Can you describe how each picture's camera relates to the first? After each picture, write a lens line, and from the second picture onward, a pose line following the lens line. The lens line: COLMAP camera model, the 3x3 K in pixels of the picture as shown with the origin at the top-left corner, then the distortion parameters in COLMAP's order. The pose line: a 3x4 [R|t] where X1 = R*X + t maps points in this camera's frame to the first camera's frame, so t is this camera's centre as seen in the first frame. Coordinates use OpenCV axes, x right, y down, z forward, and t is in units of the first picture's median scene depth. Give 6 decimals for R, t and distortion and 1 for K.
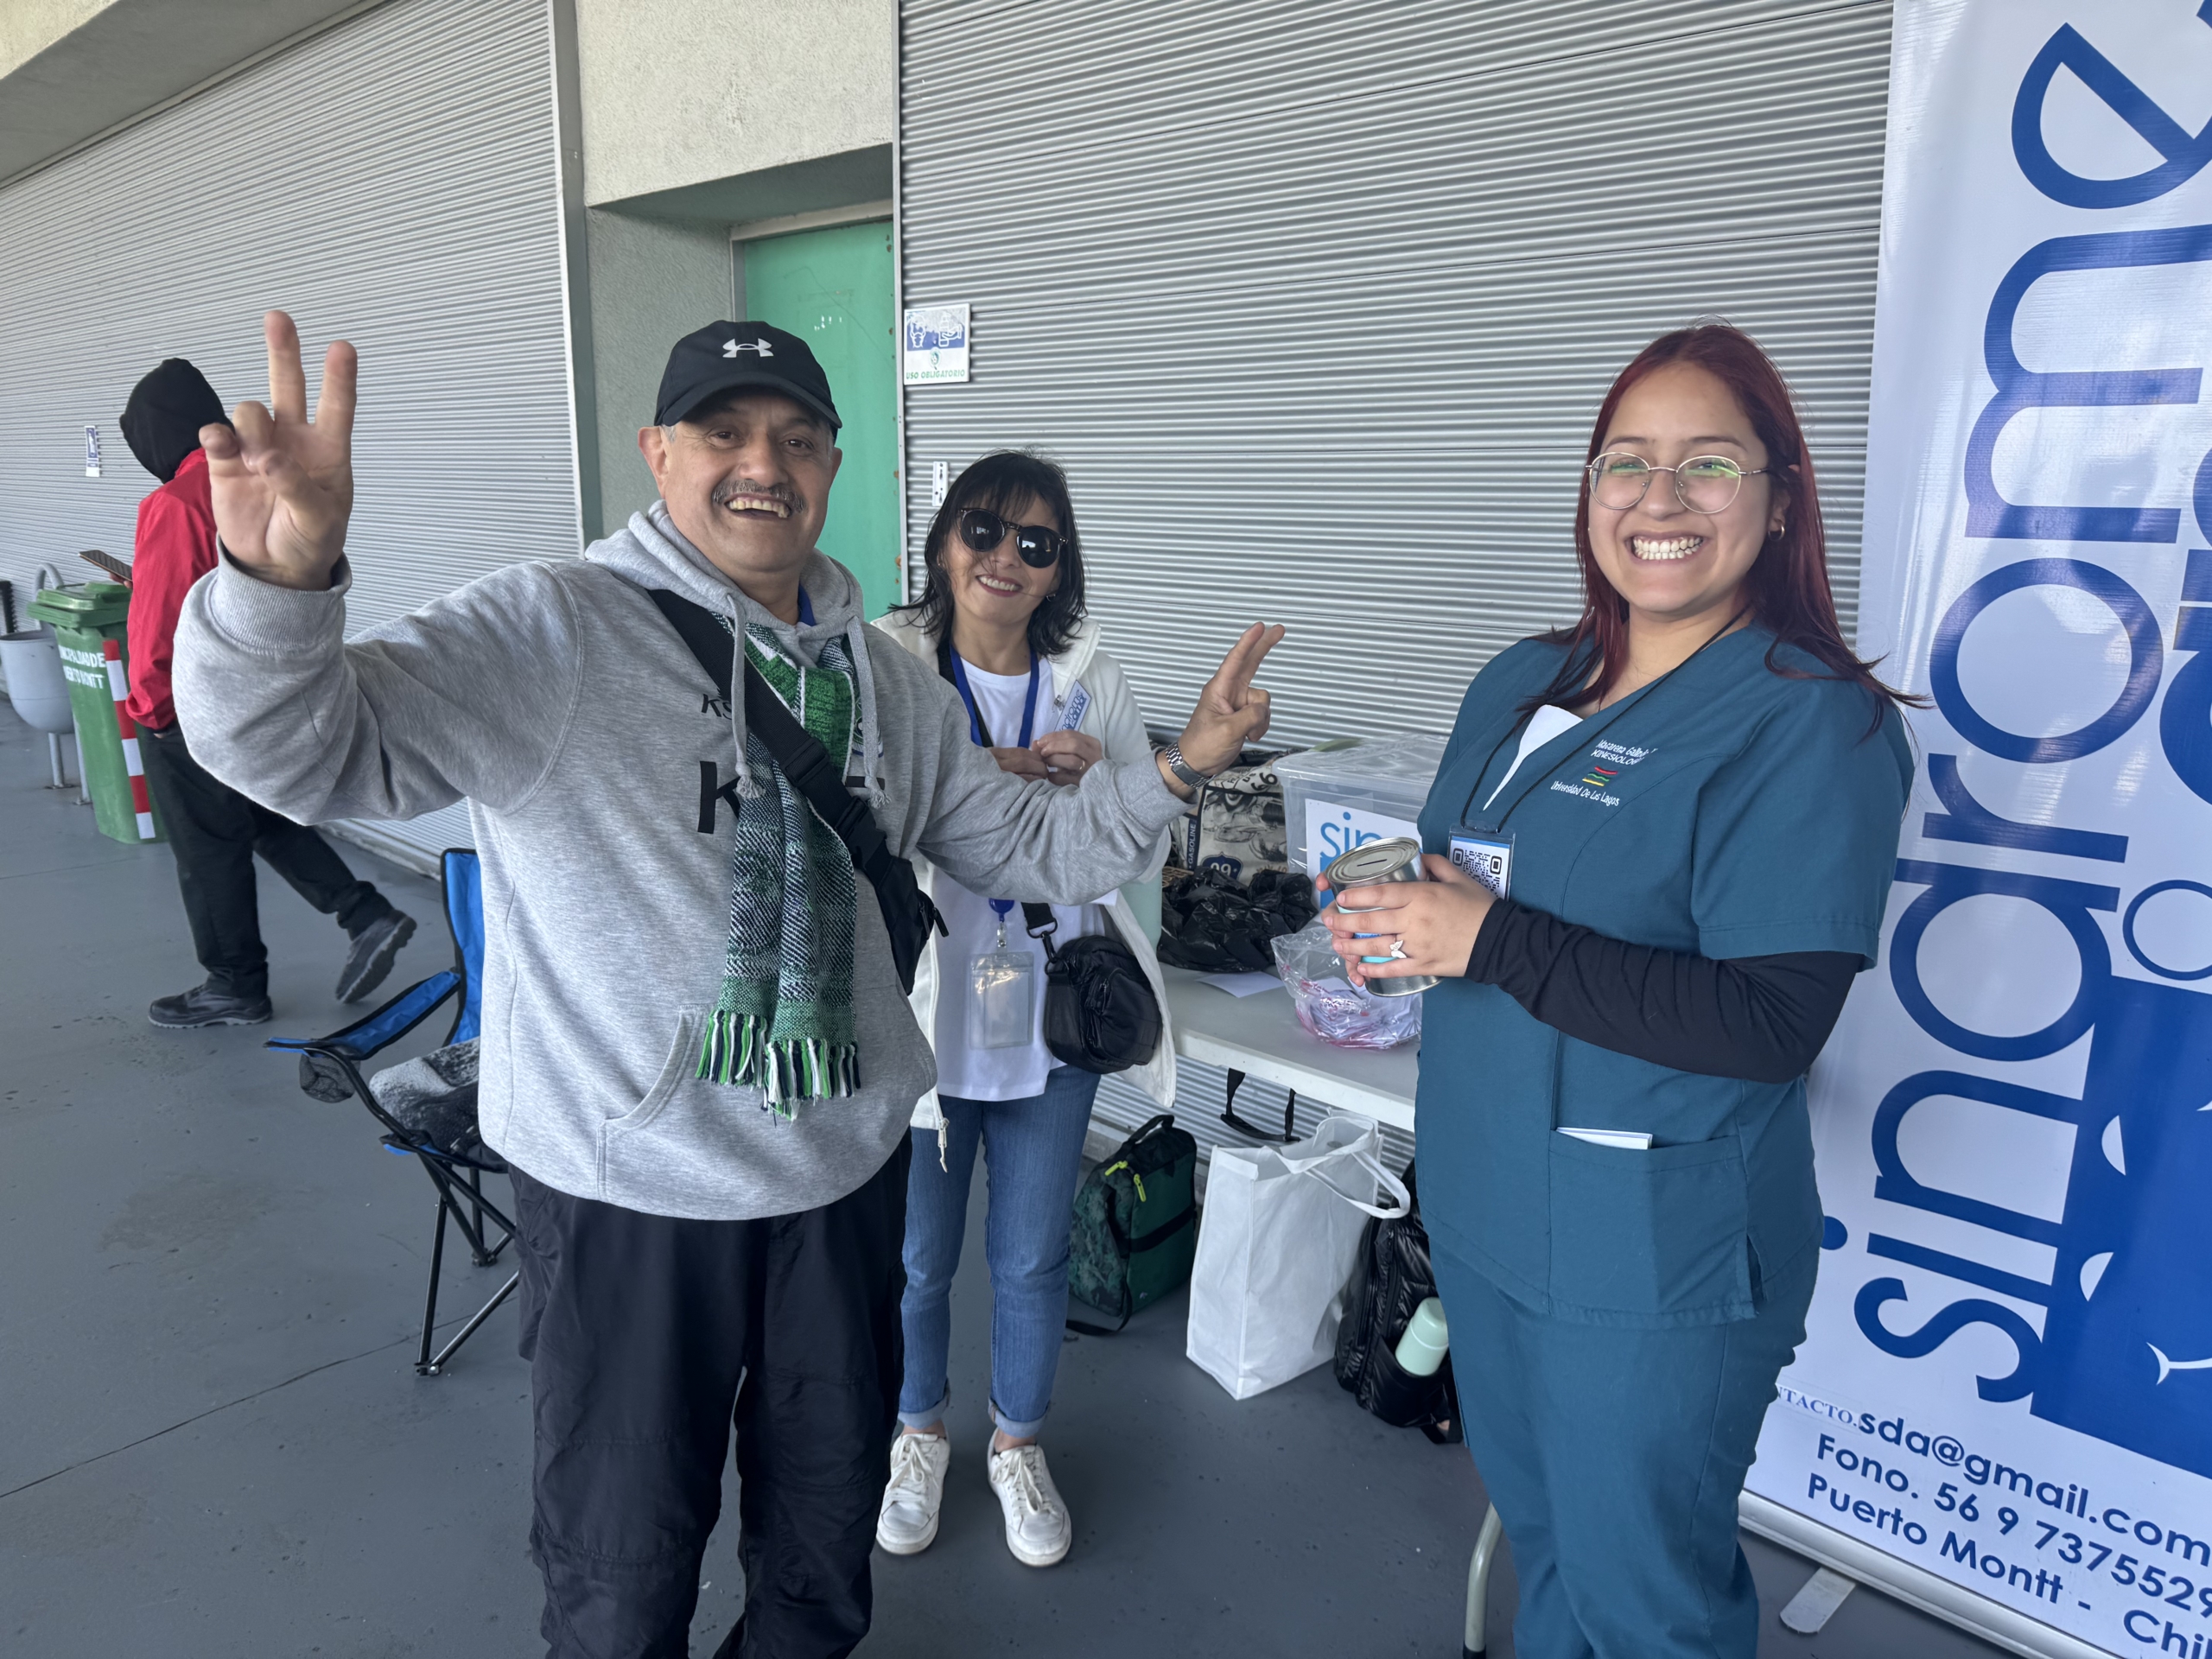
lens RADIAL K [[1489.5, 0, 1106.0], [0, 1489.5, 829.5], [0, 0, 1]] dist [0.001887, -0.055602]
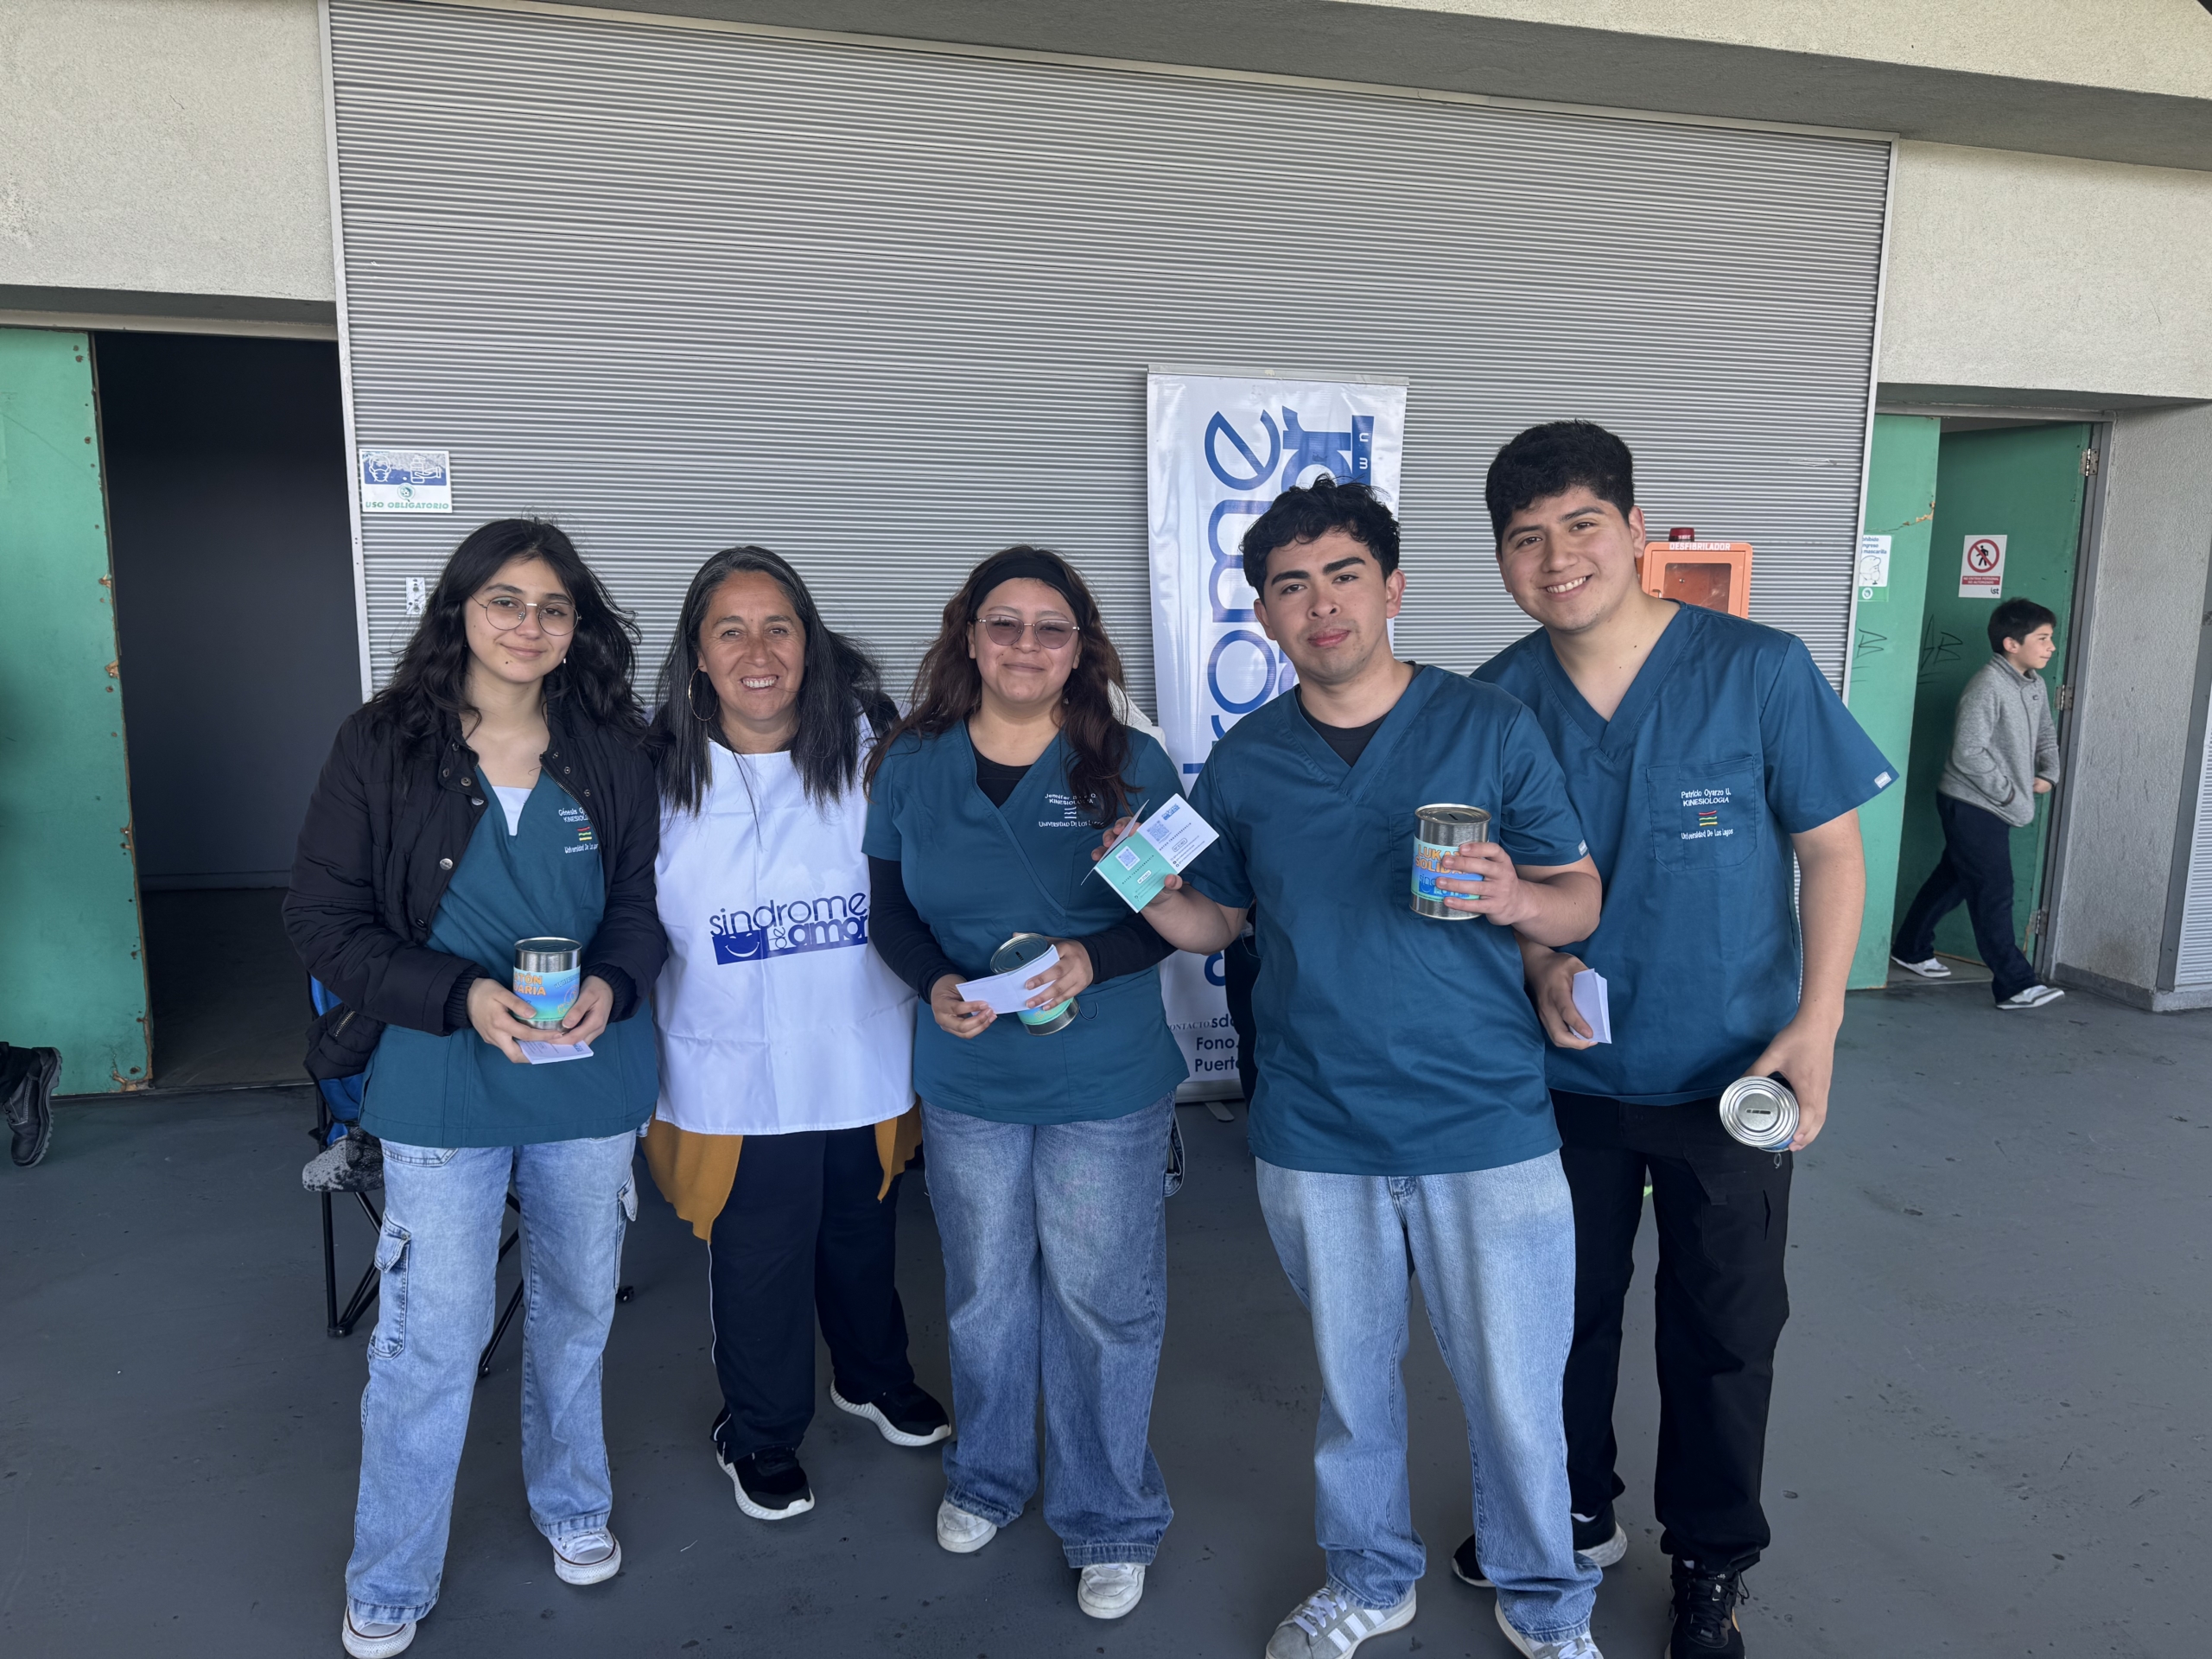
lens RADIAL K [[1489.5, 0, 1106.0], [0, 1489.5, 829.5], [0, 0, 1]] dist [0.001887, -0.055602]
pose [[0.553405, -0.136026, 0.821730, -1.501591], [0.177199, 0.983217, 0.043421, -0.006133], [-0.813845, 0.121581, 0.568221, -0.176978]]
